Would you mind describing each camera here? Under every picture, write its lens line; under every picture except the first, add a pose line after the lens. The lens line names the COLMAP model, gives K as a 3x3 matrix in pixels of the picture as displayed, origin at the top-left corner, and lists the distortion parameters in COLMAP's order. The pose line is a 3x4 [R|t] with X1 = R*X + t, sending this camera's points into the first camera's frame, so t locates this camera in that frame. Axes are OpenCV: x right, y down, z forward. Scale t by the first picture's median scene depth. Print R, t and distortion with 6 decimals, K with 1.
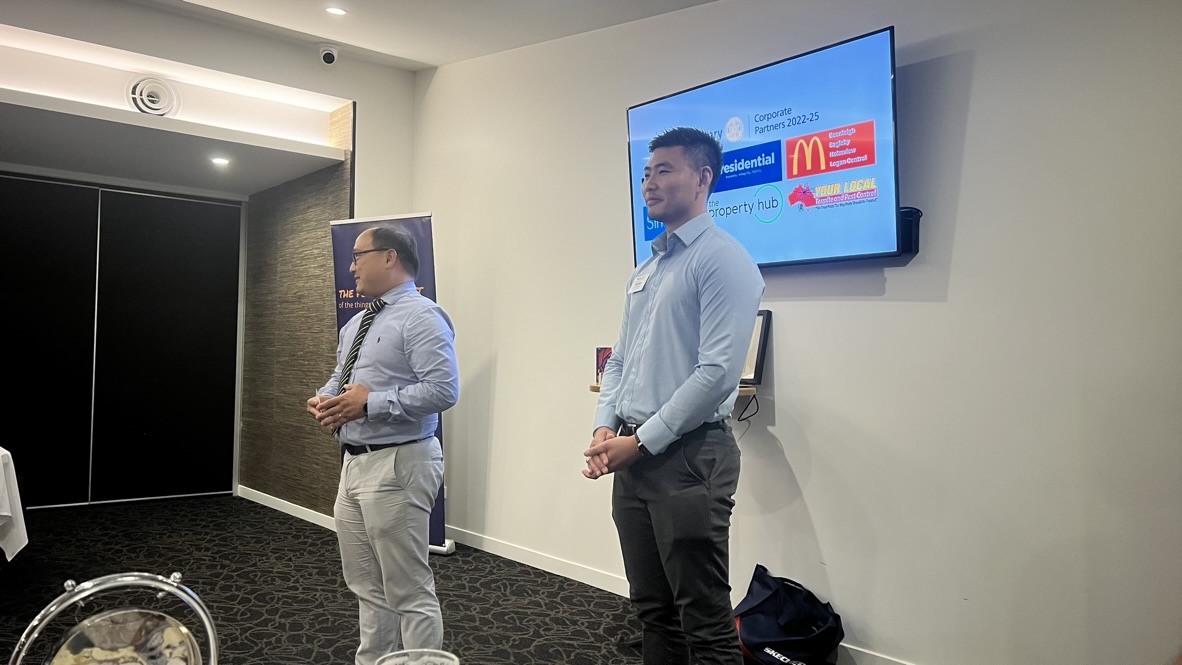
lens RADIAL K [[867.5, 0, 591.9], [0, 867.5, 339.0], [0, 0, 1]] dist [-0.042476, -0.001895]
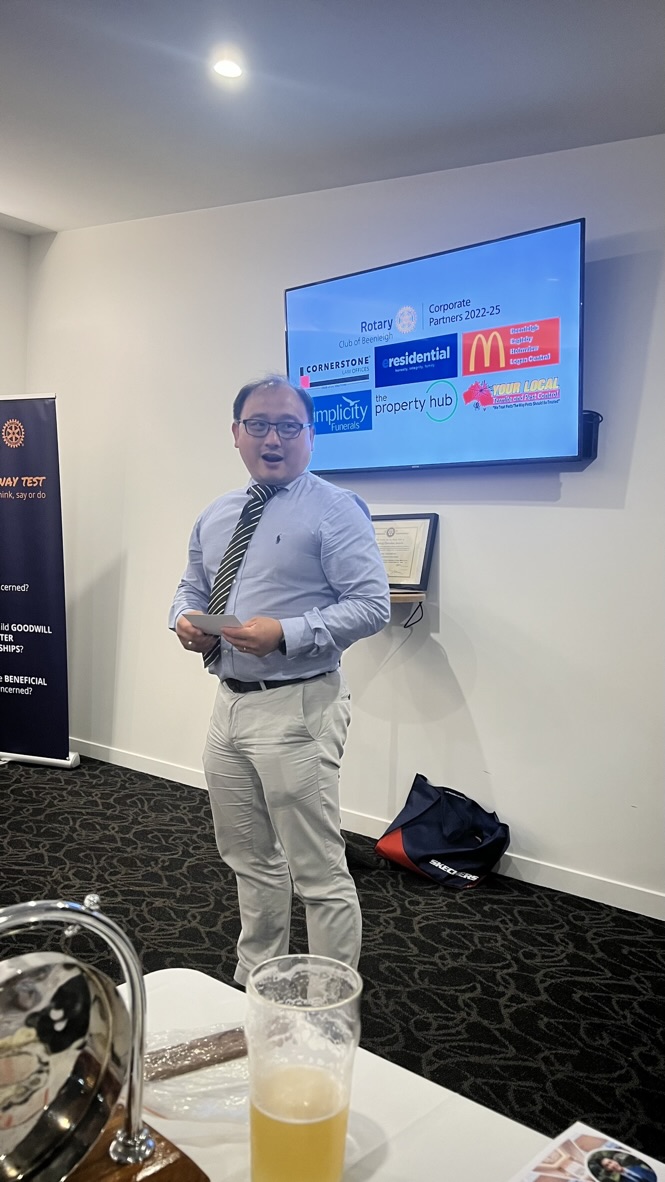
lens RADIAL K [[873.5, 0, 332.5], [0, 873.5, 591.0], [0, 0, 1]] dist [-0.010762, -0.005817]
pose [[0.984953, 0.010963, 0.172474, -0.078905], [-0.021084, 0.998154, 0.056961, 0.000616], [-0.171531, -0.059740, 0.983366, 0.062879]]
